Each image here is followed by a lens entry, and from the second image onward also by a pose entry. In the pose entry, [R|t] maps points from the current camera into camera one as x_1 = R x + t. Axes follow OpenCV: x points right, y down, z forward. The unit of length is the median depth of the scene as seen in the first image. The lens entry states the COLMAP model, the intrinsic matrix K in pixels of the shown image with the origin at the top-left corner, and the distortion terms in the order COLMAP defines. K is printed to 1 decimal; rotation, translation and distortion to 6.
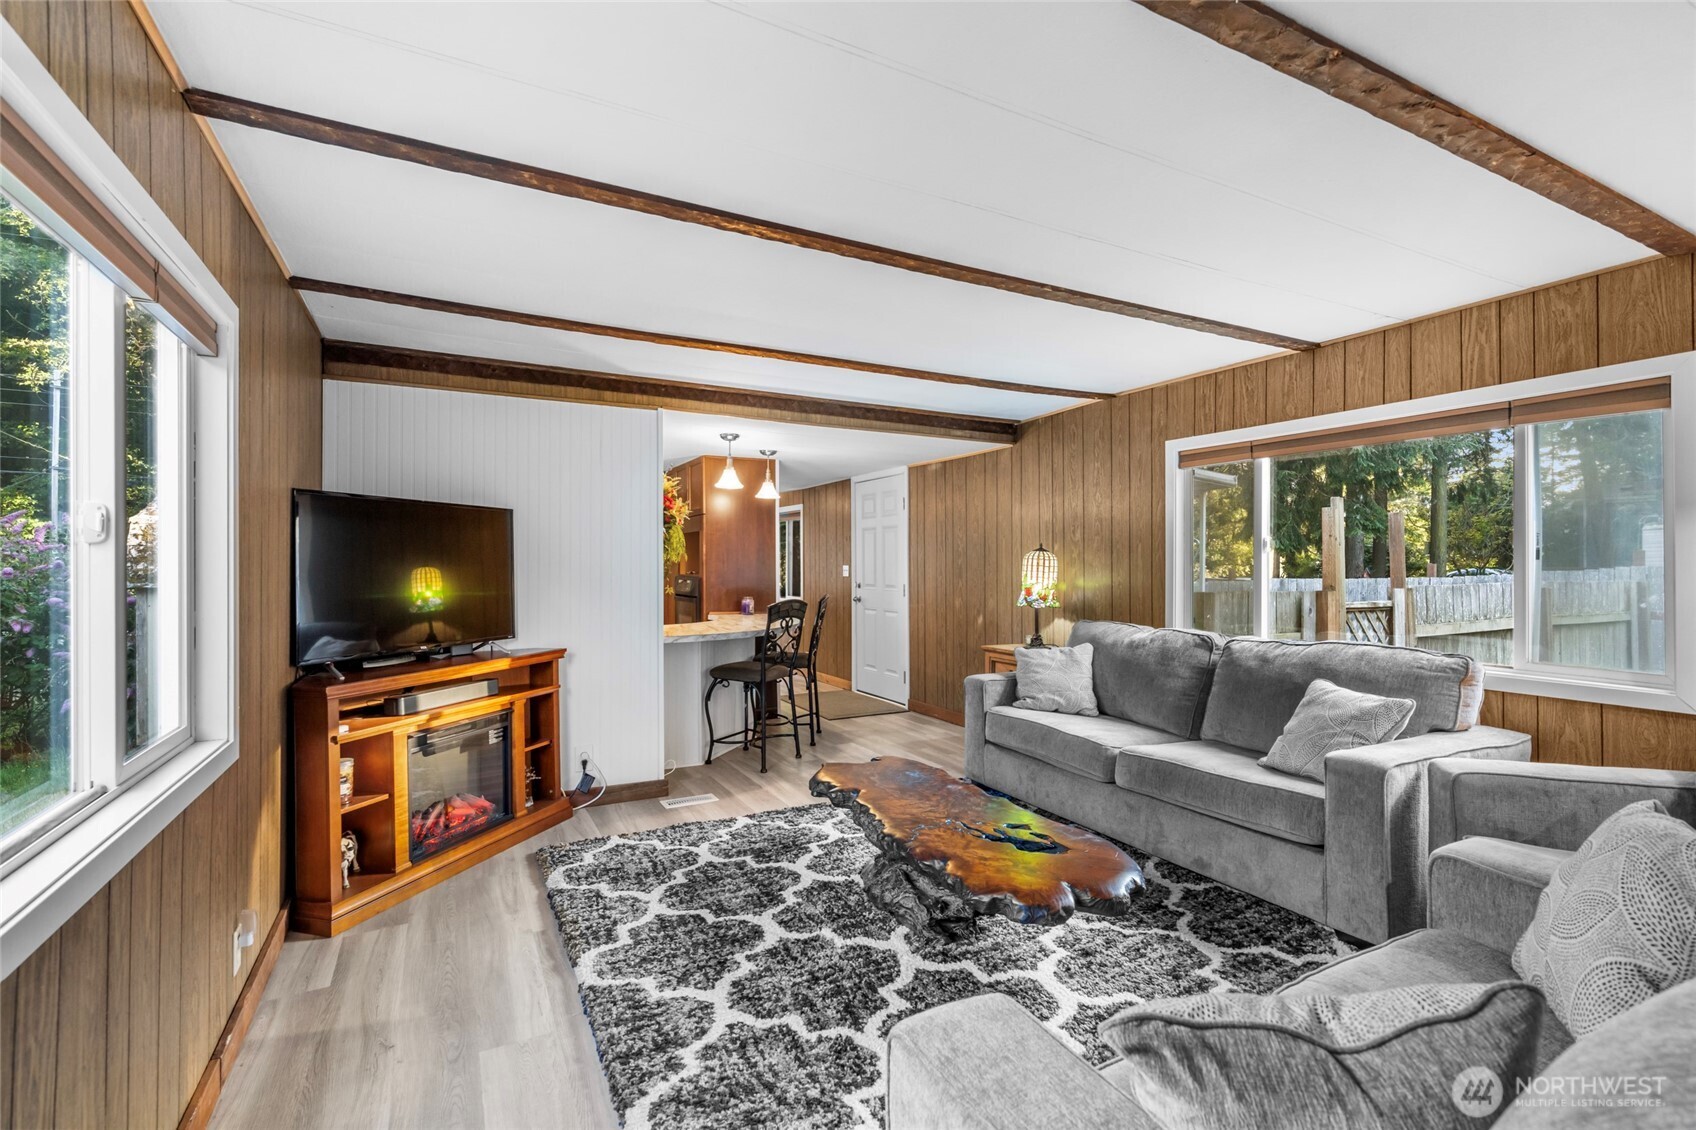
lens RADIAL K [[766.1, 0, 860.2], [0, 766.1, 556.9], [0, 0, 1]] dist [-0.004749, 0.002195]
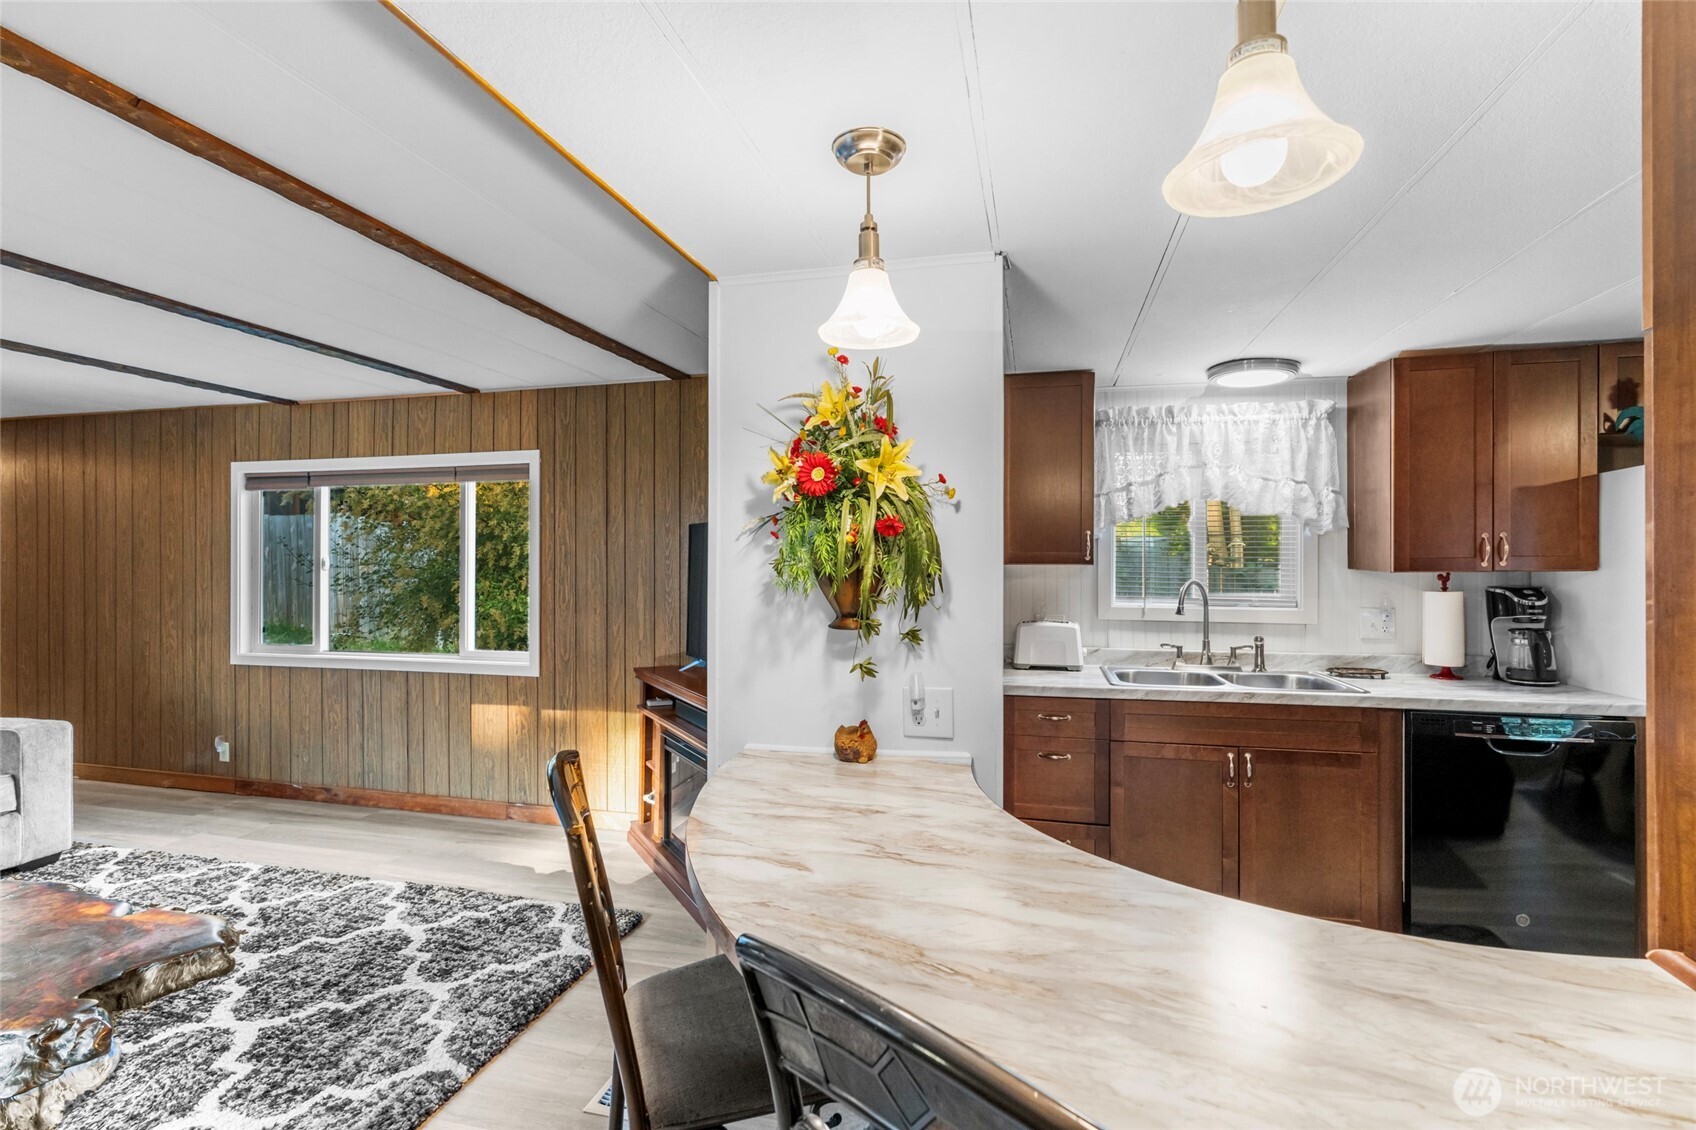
lens RADIAL K [[766.1, 0, 862.3], [0, 766.1, 561.5], [0, 0, 1]] dist [-0.004749, 0.002195]
pose [[-0.675325, 0.002559, -0.737516, 0.048927], [0.009135, 0.999946, -0.004895, -0.011083], [0.737464, -0.010043, -0.675312, 1.699385]]
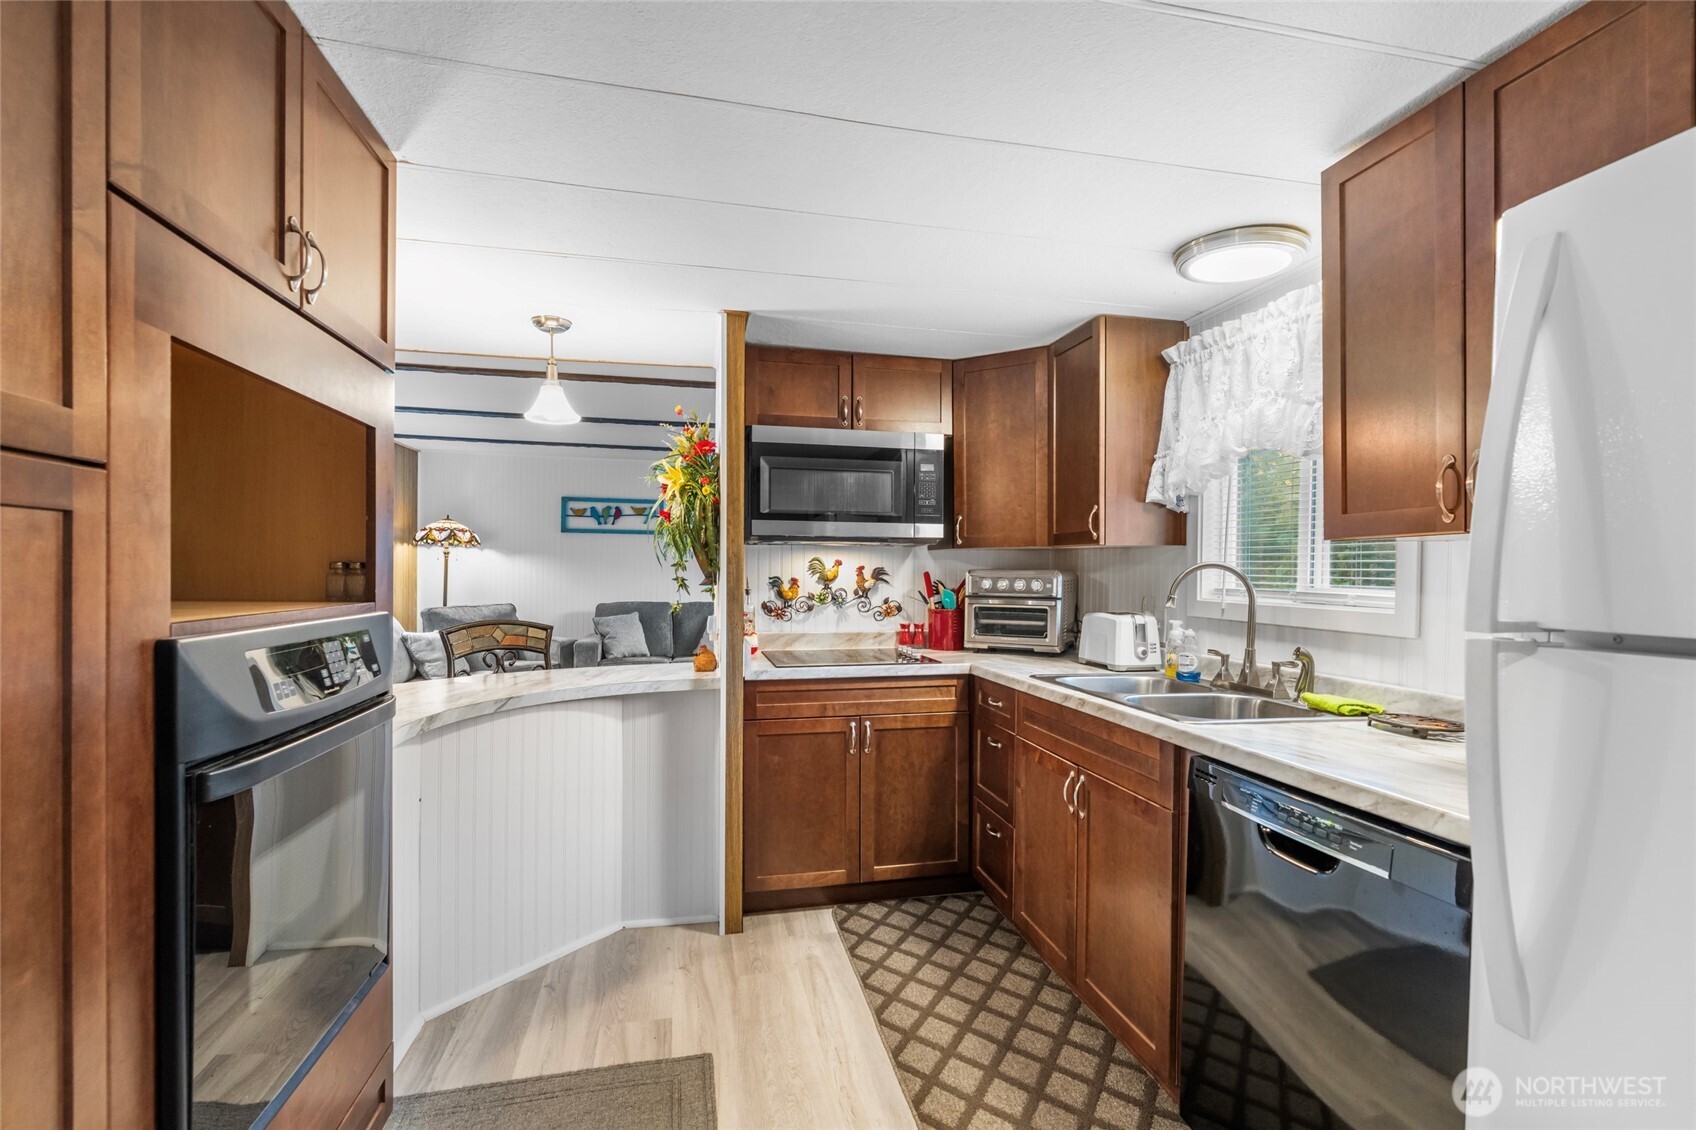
lens RADIAL K [[766.1, 0, 875.8], [0, 766.1, 590.9], [0, 0, 1]] dist [-0.004749, 0.002195]
pose [[-0.965224, -0.013338, 0.261084, -0.757079], [-0.009516, 0.999828, 0.015895, 0.026301], [-0.261251, 0.012858, -0.965185, 2.078509]]
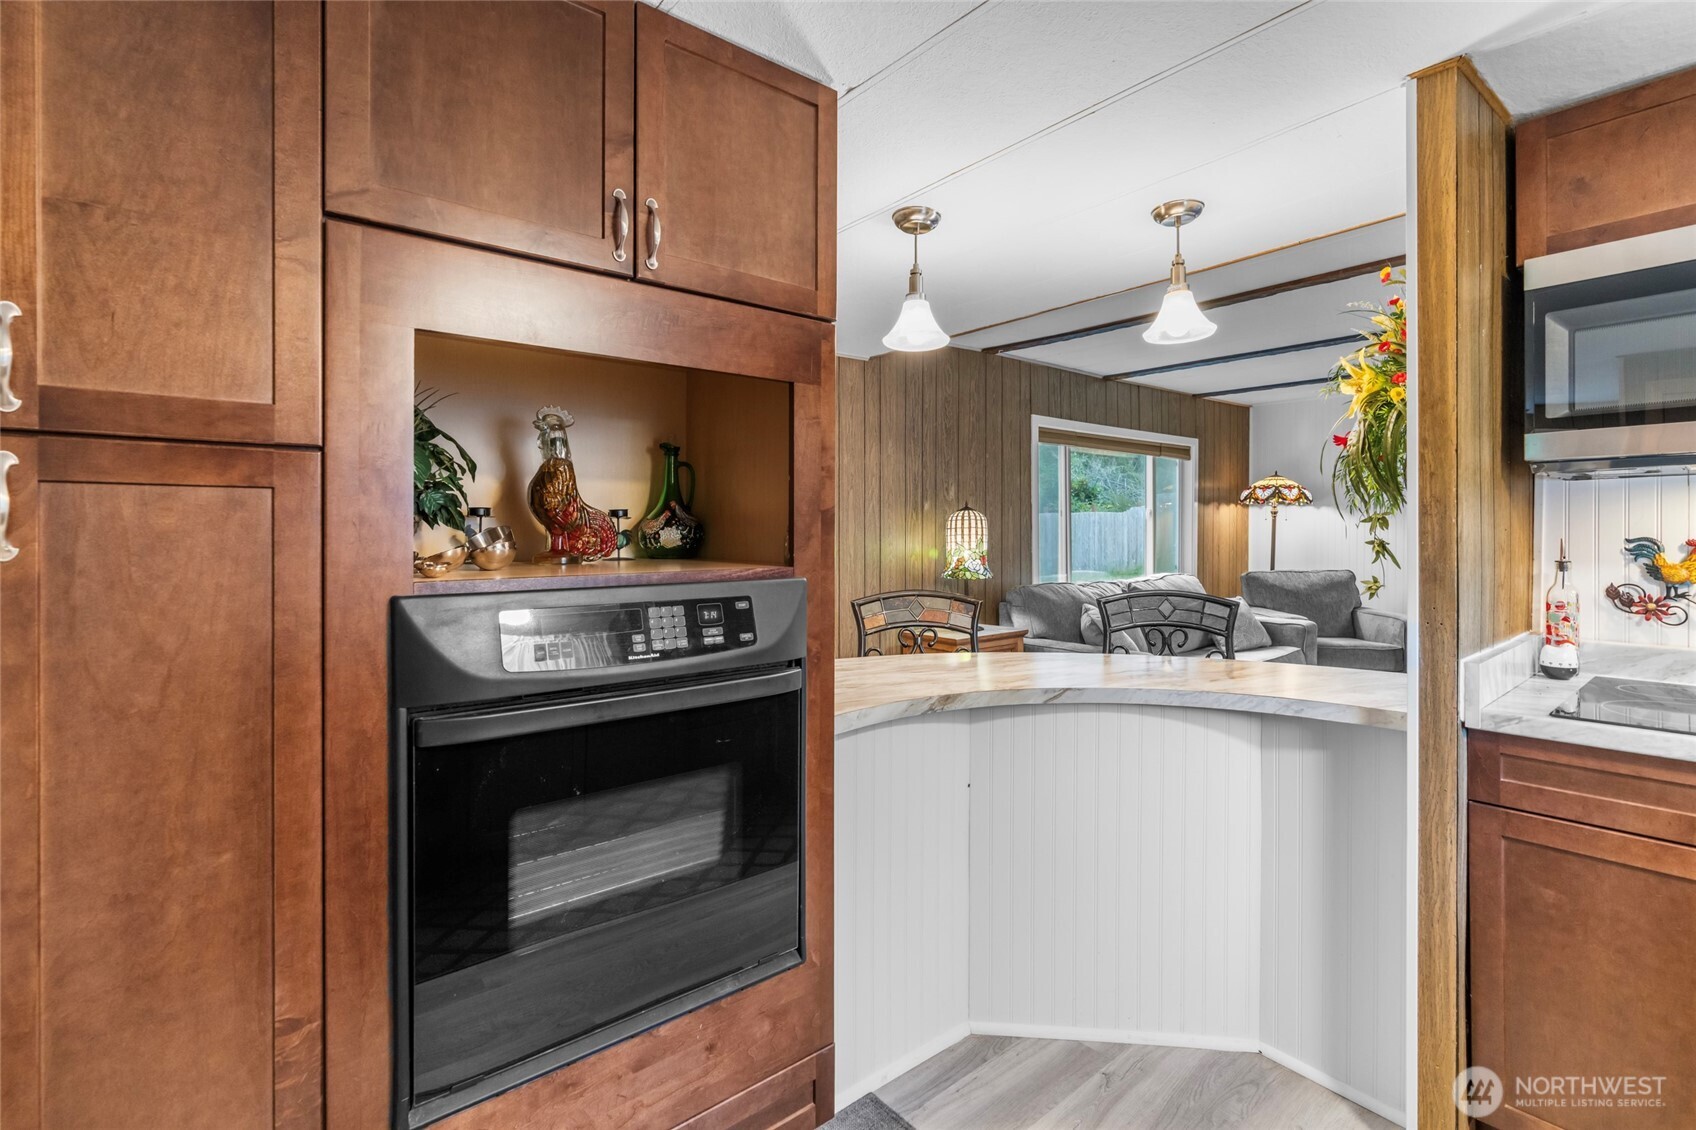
lens RADIAL K [[766.1, 0, 859.9], [0, 766.1, 533.0], [0, 0, 1]] dist [-0.004749, 0.002195]
pose [[-0.186272, -0.000253, 0.982498, -0.779719], [-0.004258, 0.999991, -0.000549, 0.024468], [-0.982489, -0.004285, -0.186272, 1.782400]]
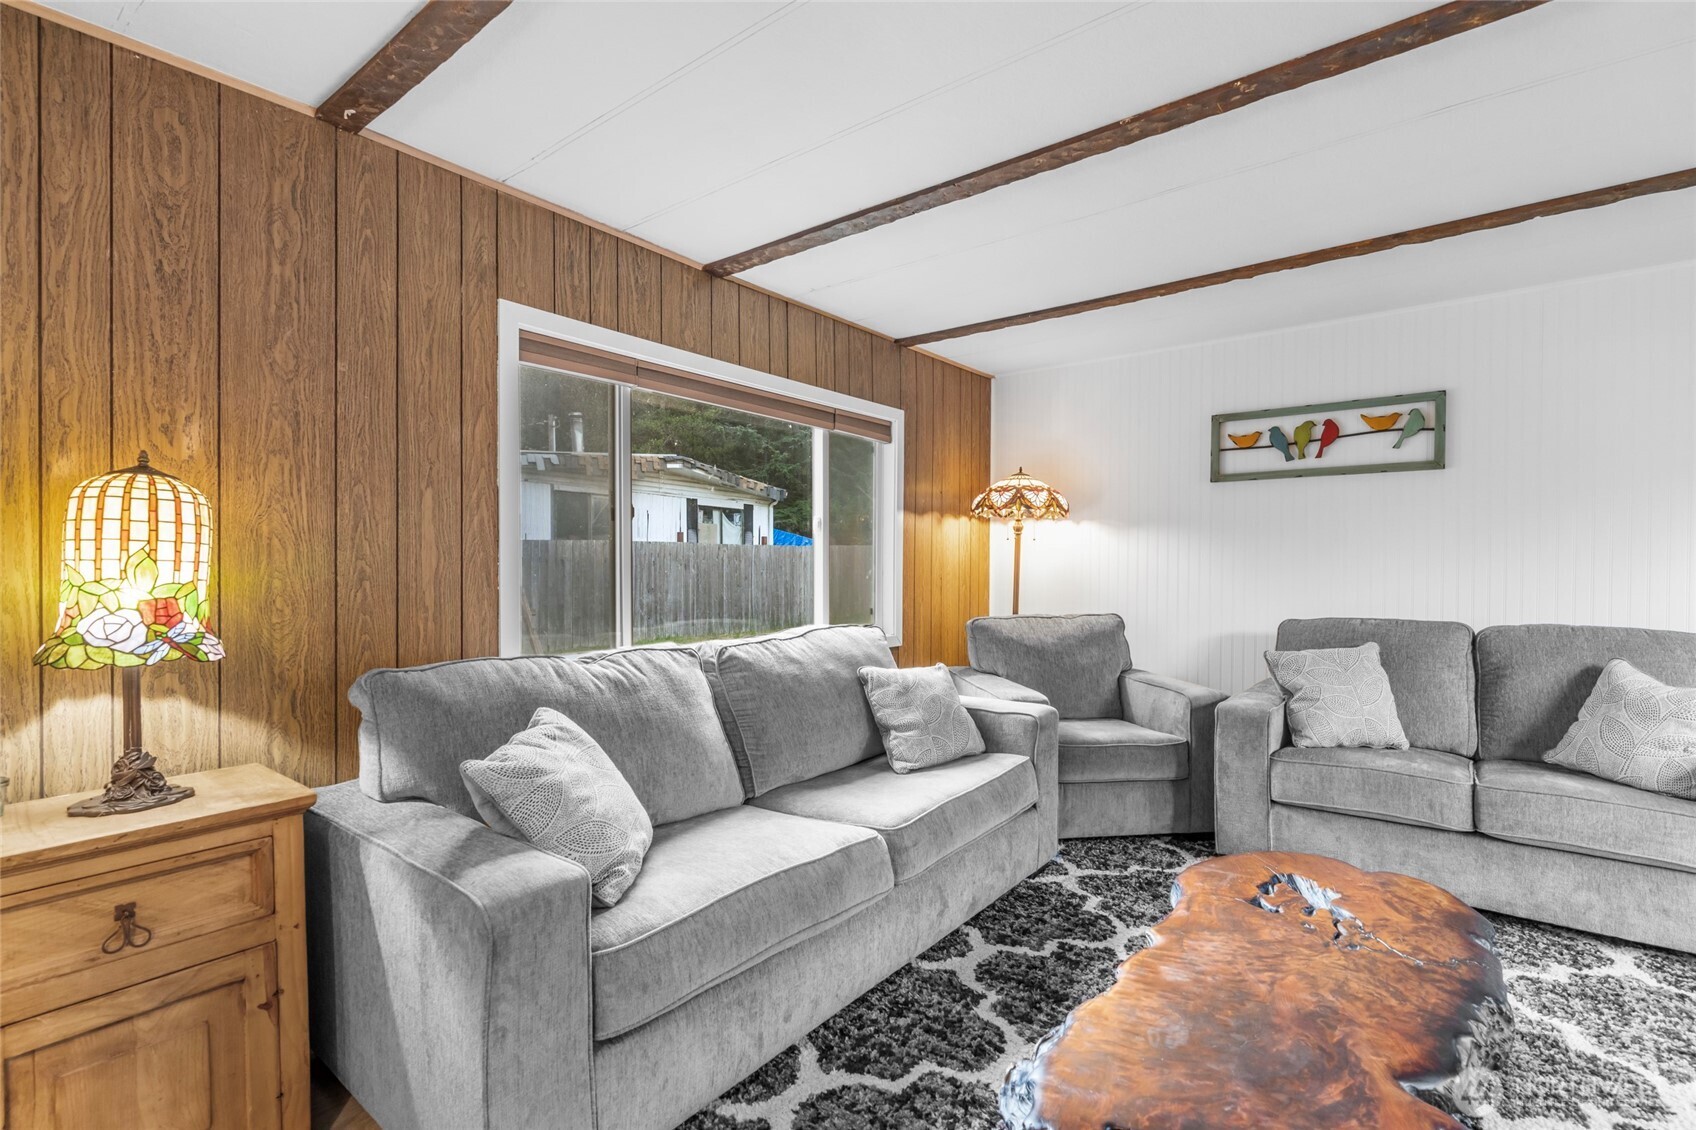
lens RADIAL K [[766.1, 0, 846.8], [0, 766.1, 573.9], [0, 0, 1]] dist [-0.004749, 0.002195]
pose [[-0.381295, -0.008358, 0.924416, -0.213939], [-0.009063, 0.999945, 0.005303, 0.038455], [-0.924409, -0.006356, -0.381349, 1.206579]]
